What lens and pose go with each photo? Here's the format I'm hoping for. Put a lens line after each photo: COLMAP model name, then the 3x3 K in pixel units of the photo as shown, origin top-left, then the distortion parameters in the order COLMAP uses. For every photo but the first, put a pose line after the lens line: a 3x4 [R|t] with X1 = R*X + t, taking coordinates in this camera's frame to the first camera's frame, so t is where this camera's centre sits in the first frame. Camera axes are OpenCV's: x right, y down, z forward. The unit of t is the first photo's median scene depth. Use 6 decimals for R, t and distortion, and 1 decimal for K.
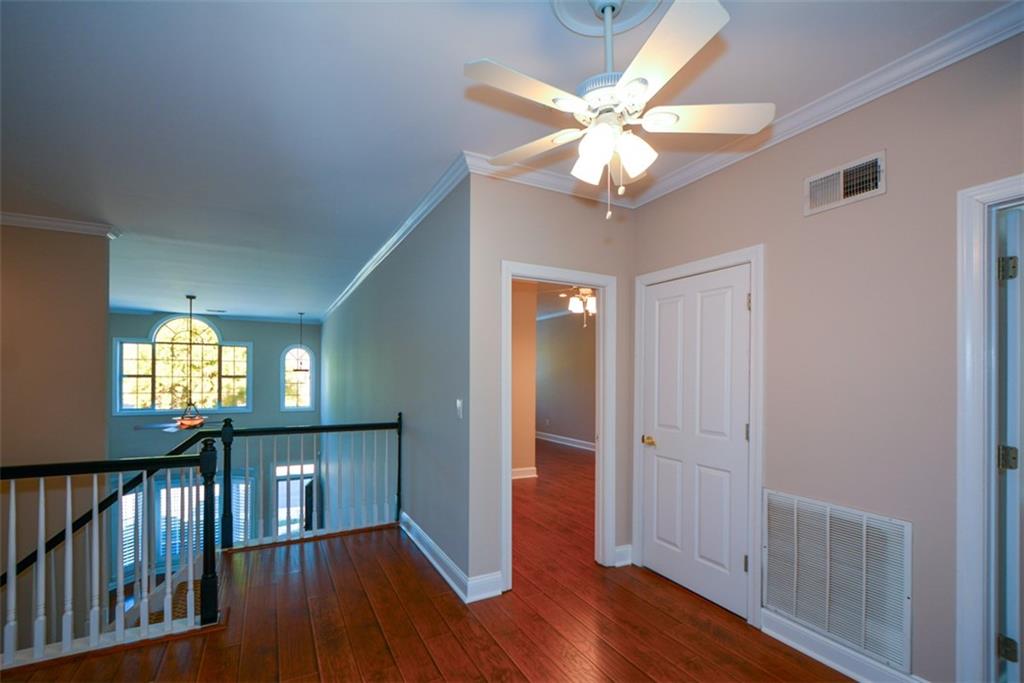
lens RADIAL K [[455.0, 0, 495.2], [0, 455.0, 377.9], [0, 0, 1]] dist [0.003074, 0.000425]
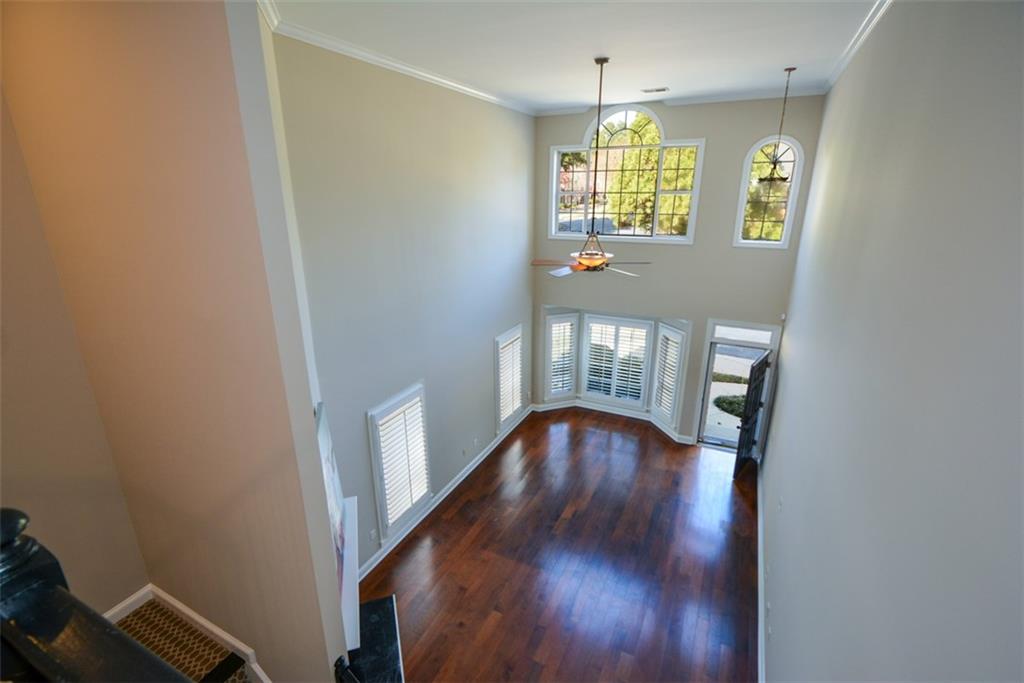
lens RADIAL K [[455.0, 0, 509.5], [0, 455.0, 338.1], [0, 0, 1]] dist [0.003074, 0.000425]
pose [[0.597228, 0.234747, -0.766950, -0.169287], [0.013115, 0.953226, 0.301975, -0.003668], [0.801965, -0.190406, 0.566214, 0.462187]]
